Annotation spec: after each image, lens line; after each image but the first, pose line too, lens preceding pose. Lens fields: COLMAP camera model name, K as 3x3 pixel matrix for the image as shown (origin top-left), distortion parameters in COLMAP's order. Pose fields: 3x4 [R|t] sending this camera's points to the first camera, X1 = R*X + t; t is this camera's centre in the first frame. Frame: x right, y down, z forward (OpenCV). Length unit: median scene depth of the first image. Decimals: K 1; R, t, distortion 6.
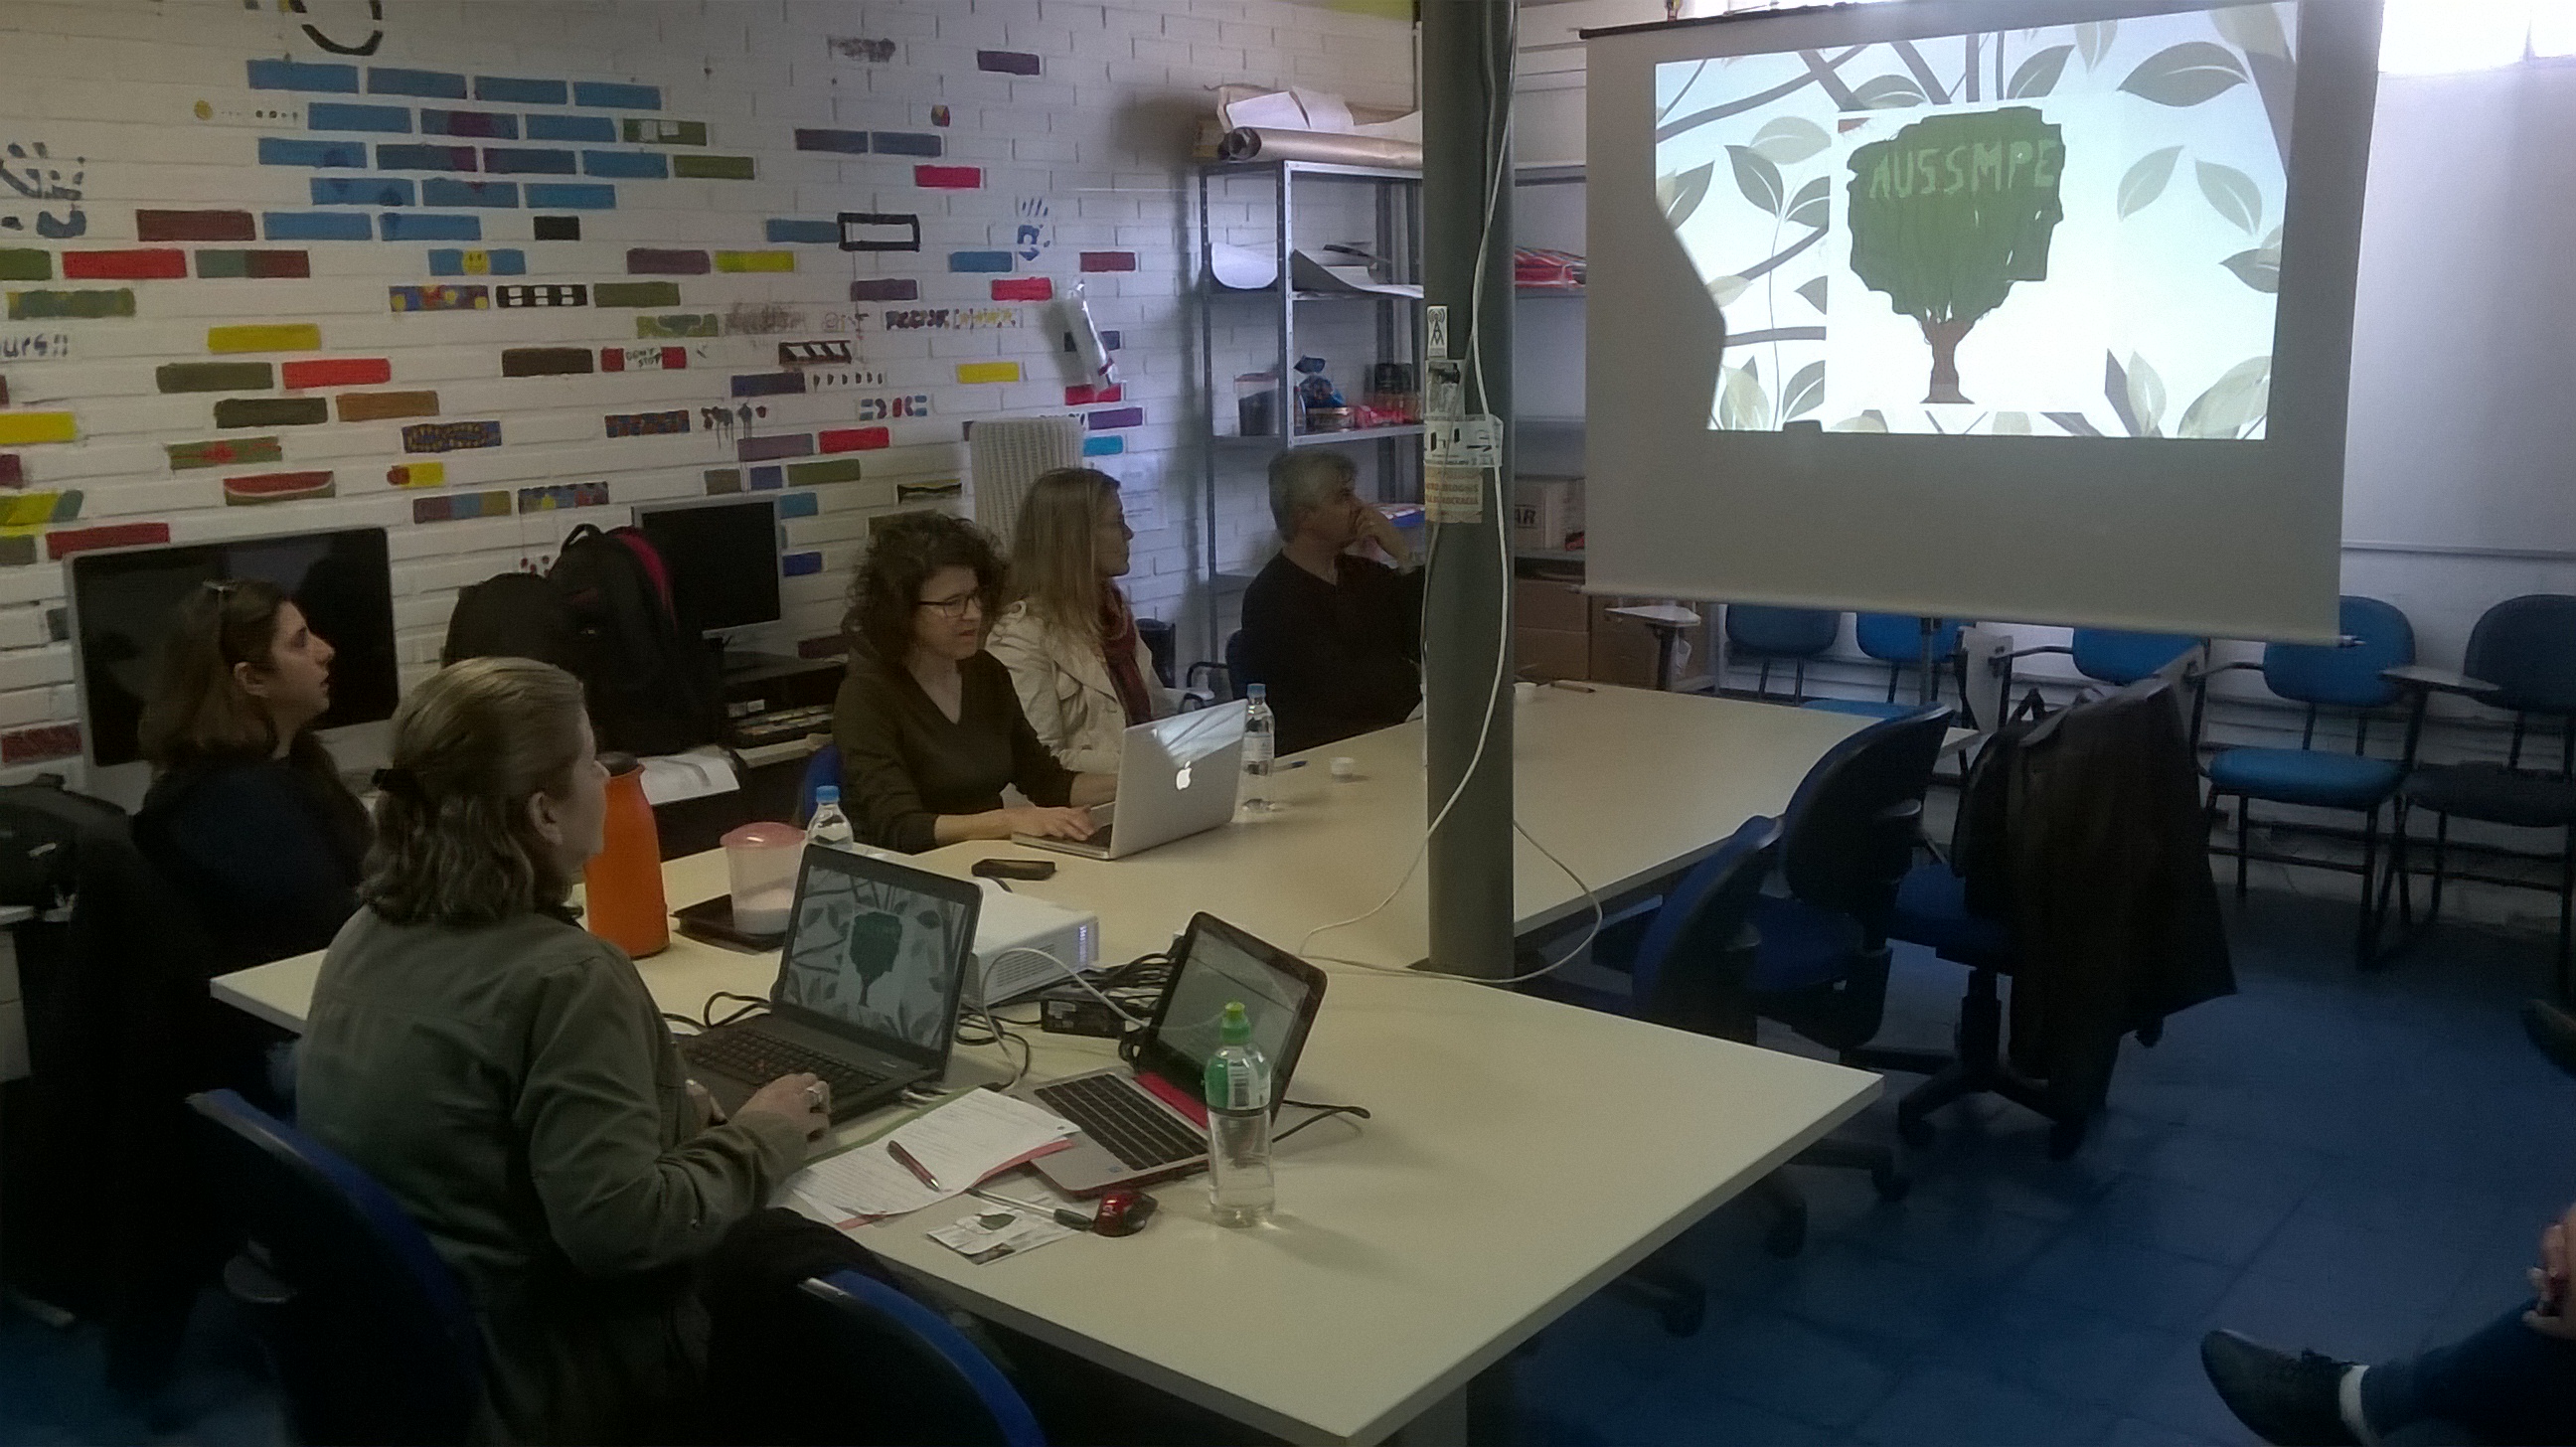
lens RADIAL K [[2174.2, 0, 1283.4], [0, 2174.2, 763.7], [0, 0, 1]] dist [-0.035450, 0.048886]
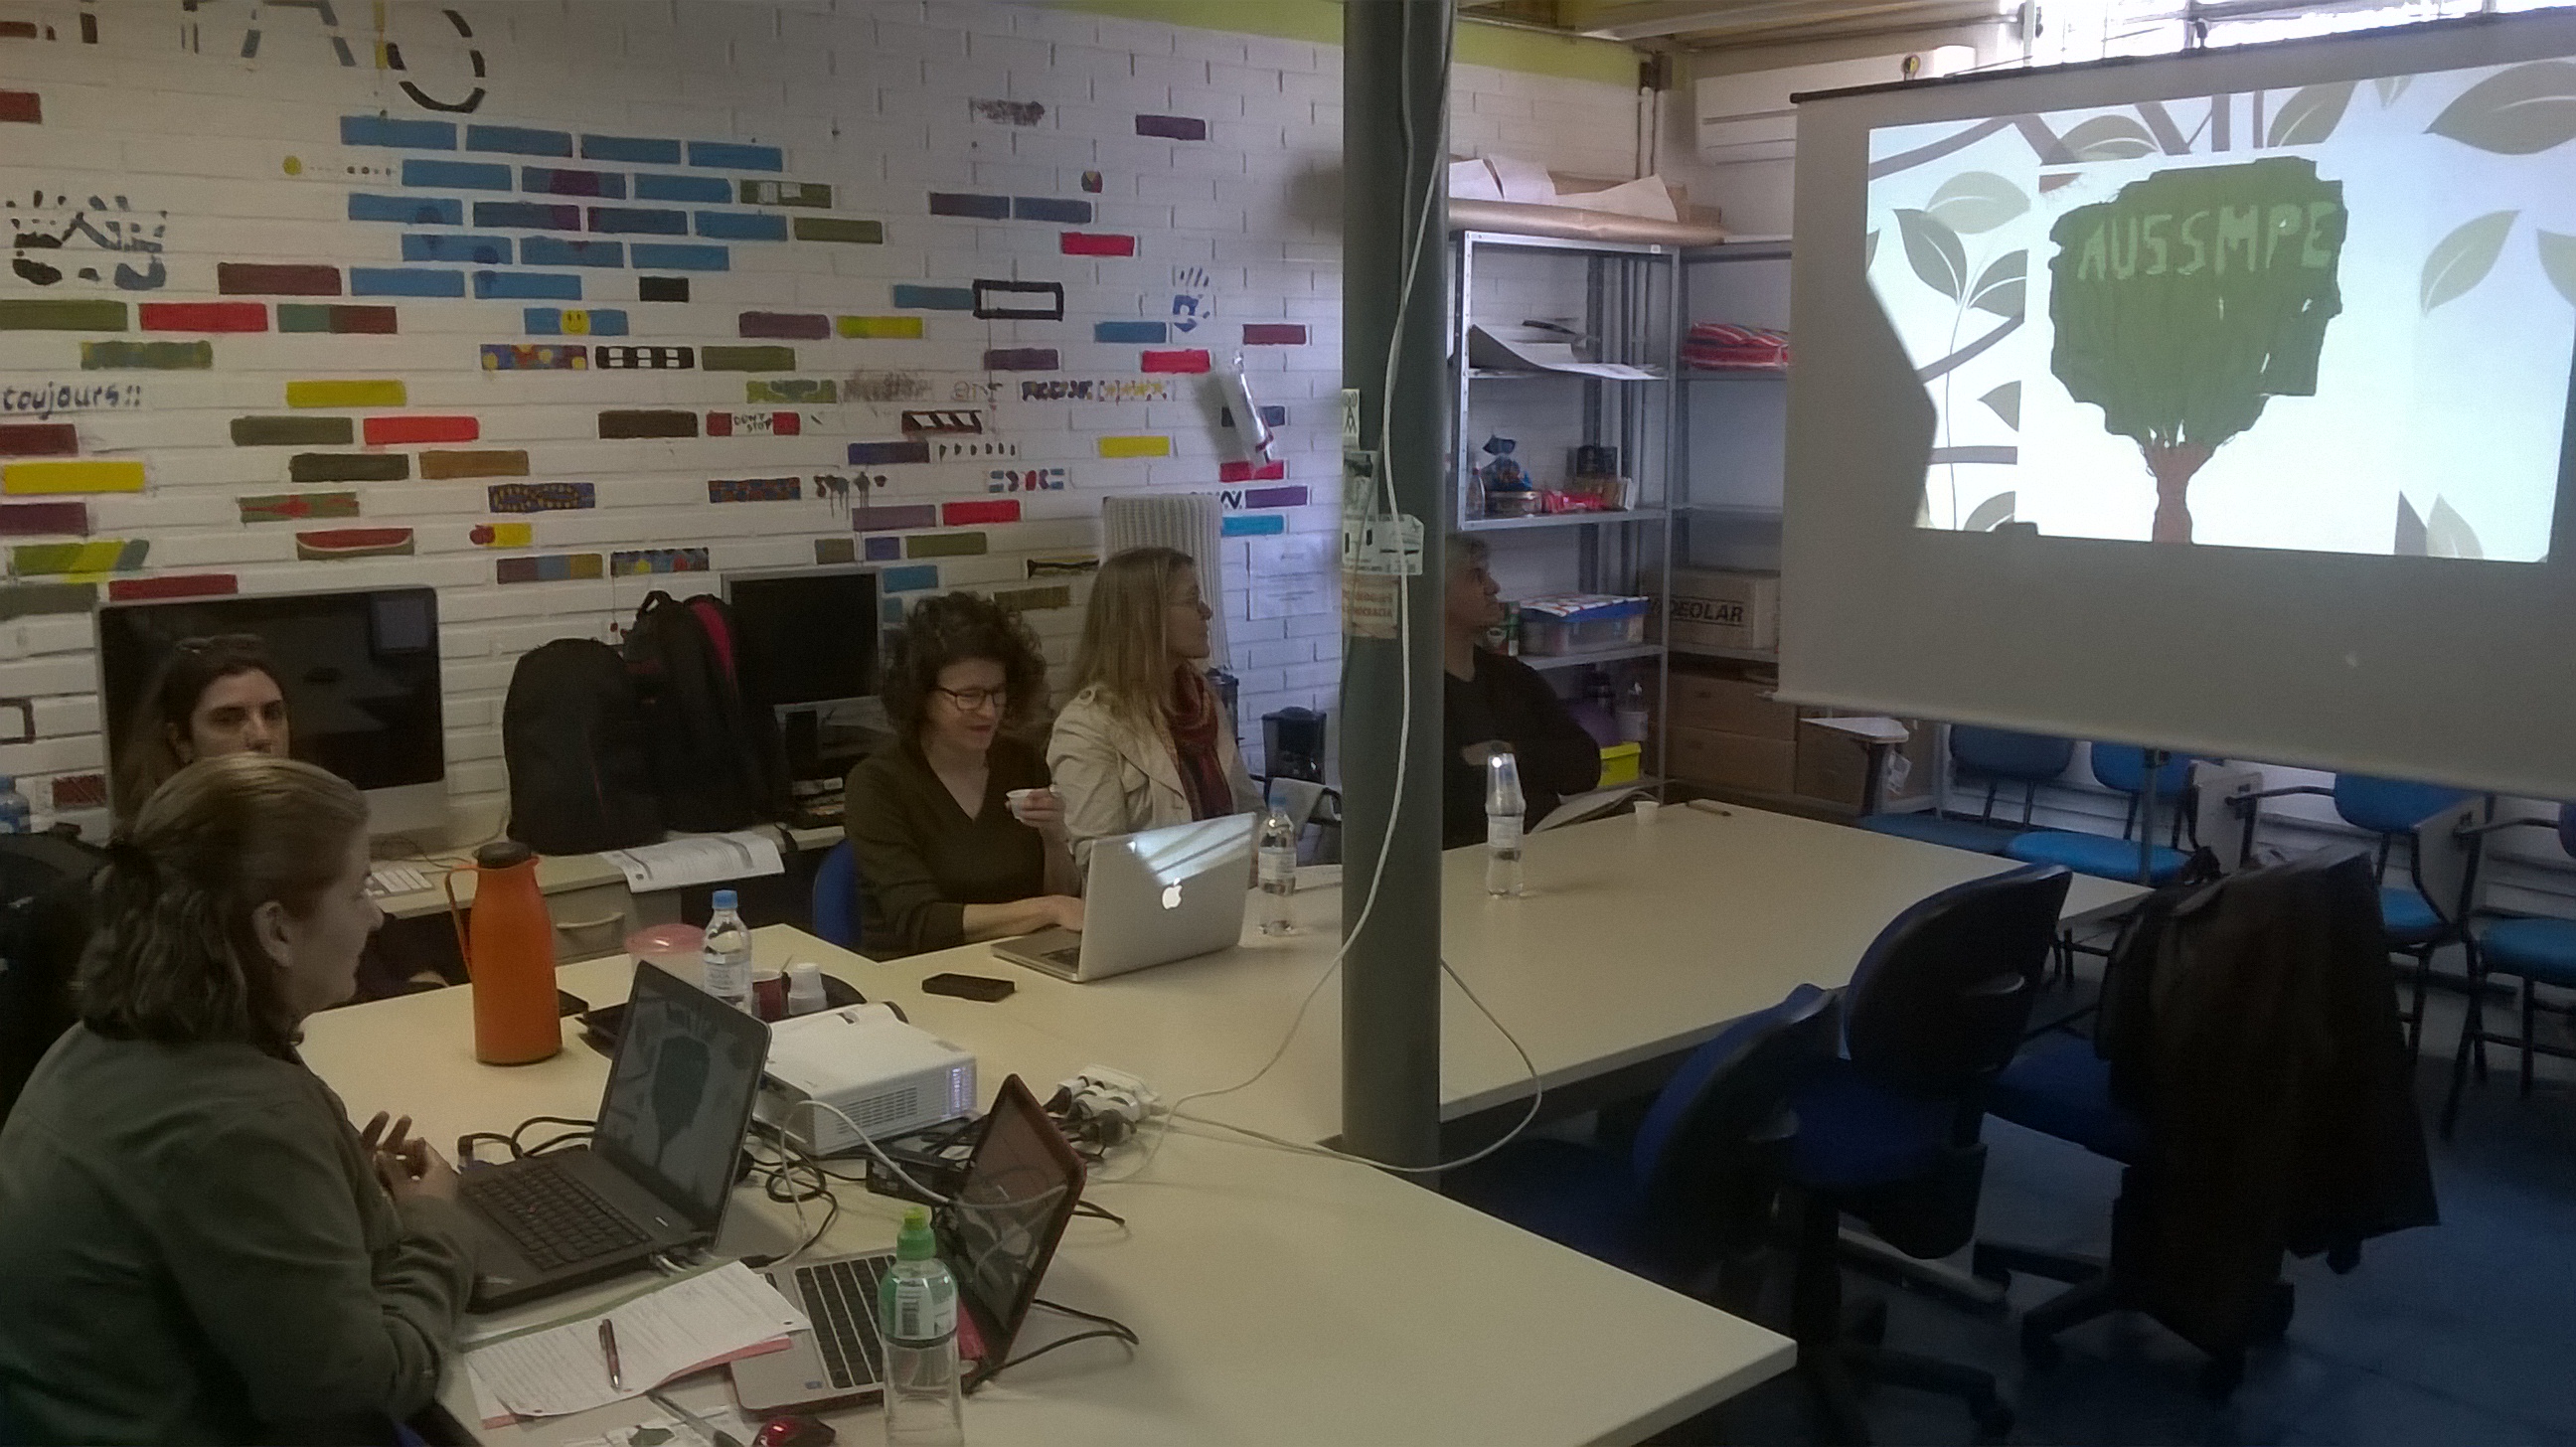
lens RADIAL K [[2136.0, 0, 1286.3], [0, 2136.0, 759.3], [0, 0, 1]] dist [0.003647, 0.003394]
pose [[0.984283, 0.049927, -0.169397, 0.116361], [-0.055420, 0.998075, -0.027852, -0.022391], [0.167680, 0.036802, 0.985154, 0.096141]]
